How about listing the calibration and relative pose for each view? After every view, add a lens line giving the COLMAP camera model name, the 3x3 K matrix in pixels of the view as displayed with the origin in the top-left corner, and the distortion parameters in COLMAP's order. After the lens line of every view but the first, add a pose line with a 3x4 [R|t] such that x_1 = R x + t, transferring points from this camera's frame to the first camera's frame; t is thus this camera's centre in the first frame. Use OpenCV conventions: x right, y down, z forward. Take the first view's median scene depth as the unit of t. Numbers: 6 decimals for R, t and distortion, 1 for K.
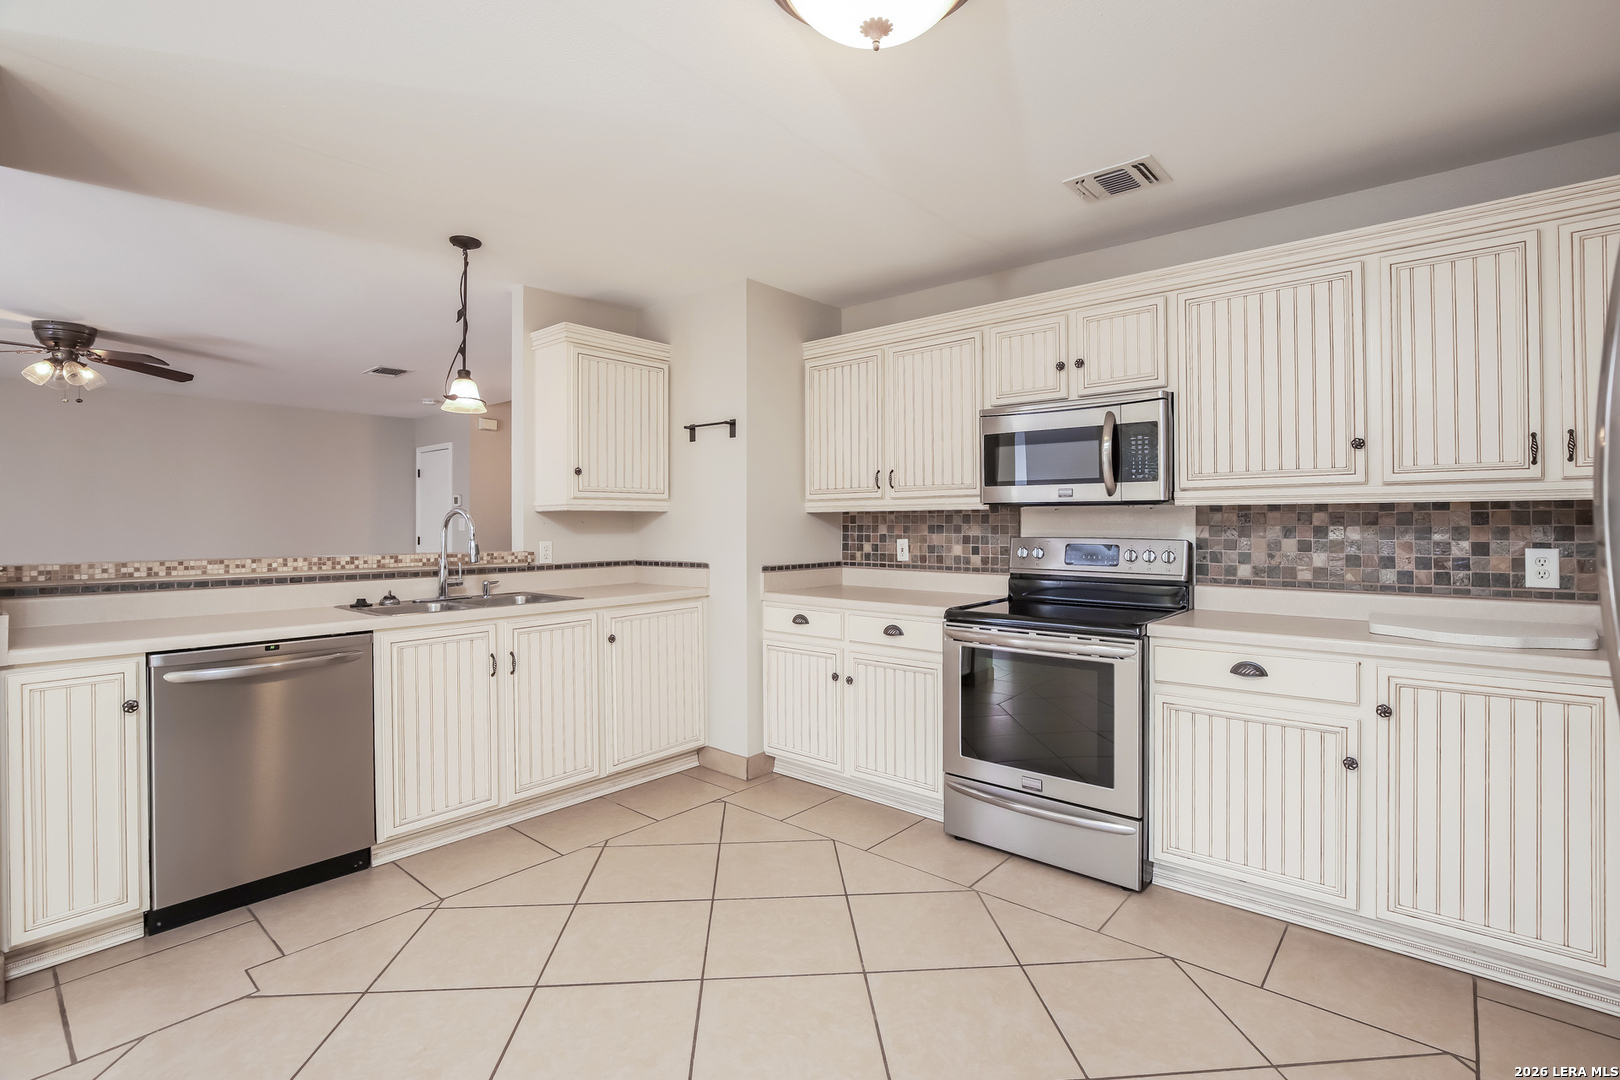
lens RADIAL K [[752.6, 0, 817.7], [0, 752.6, 522.6], [0, 0, 1]] dist [-0.002638, -0.000246]
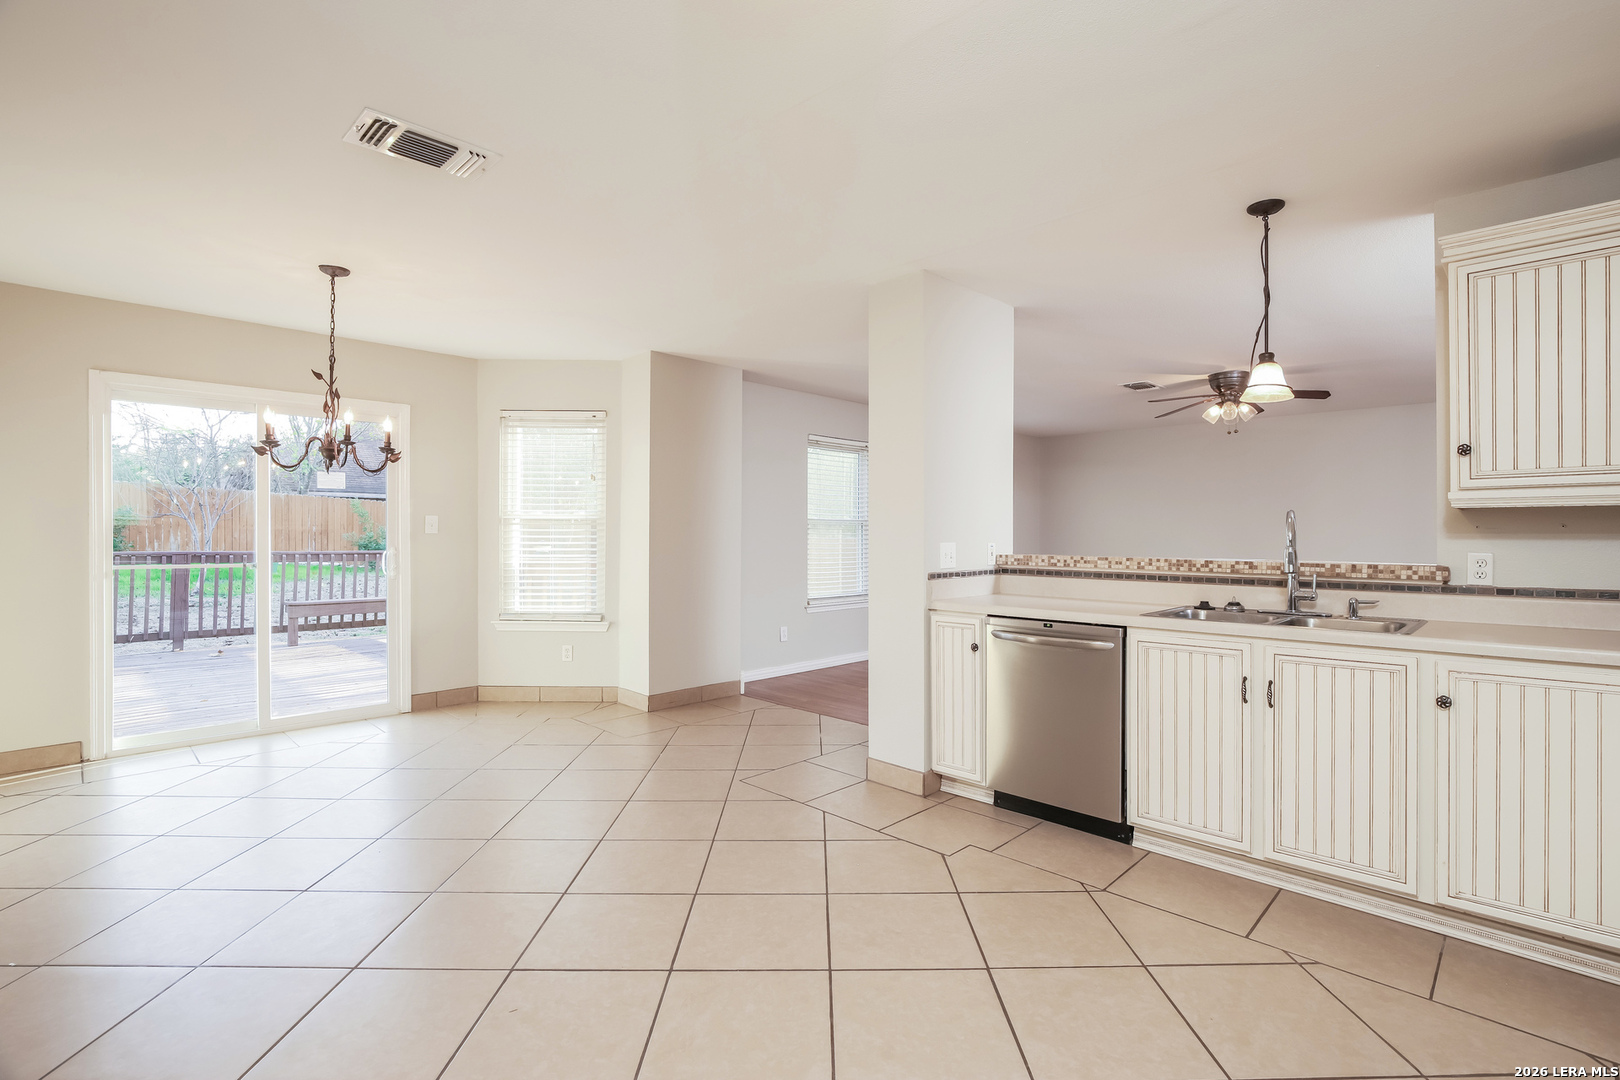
lens RADIAL K [[752.6, 0, 817.8], [0, 752.6, 536.0], [0, 0, 1]] dist [-0.002638, -0.000246]
pose [[-0.045468, 0.007418, -0.998938, 0.439846], [0.002109, 0.999971, 0.007330, 0.003625], [0.998964, -0.001774, -0.045482, 0.521077]]
